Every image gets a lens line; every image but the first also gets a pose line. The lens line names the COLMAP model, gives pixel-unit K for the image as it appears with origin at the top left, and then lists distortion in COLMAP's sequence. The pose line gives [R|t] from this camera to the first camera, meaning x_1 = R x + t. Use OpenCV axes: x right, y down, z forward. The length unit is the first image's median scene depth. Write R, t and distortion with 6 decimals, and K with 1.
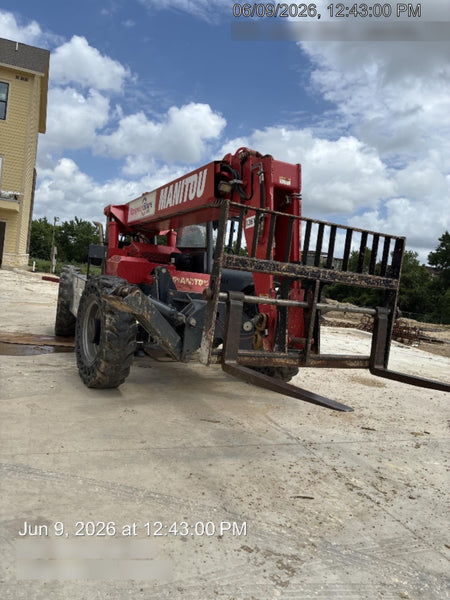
lens RADIAL K [[473.8, 0, 225.0], [0, 473.8, 300.0], [0, 0, 1]] dist [0.027205, -0.010461]
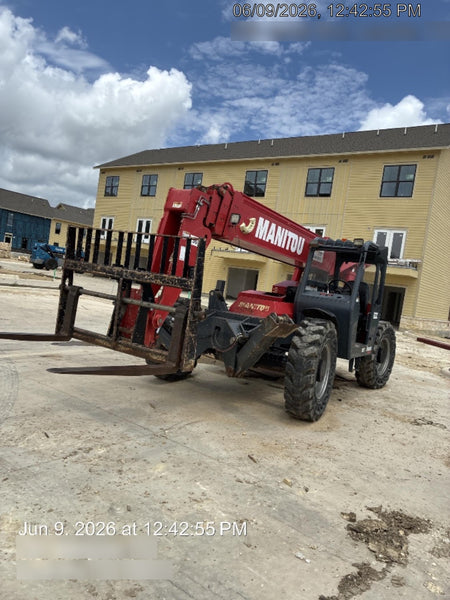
lens RADIAL K [[473.8, 0, 225.0], [0, 473.8, 300.0], [0, 0, 1]] dist [0.027205, -0.010461]
pose [[0.497275, -0.017780, -0.867411, 1.270967], [-0.129324, 0.987101, -0.094373, 0.086613], [0.857900, 0.159106, 0.488562, 0.585921]]
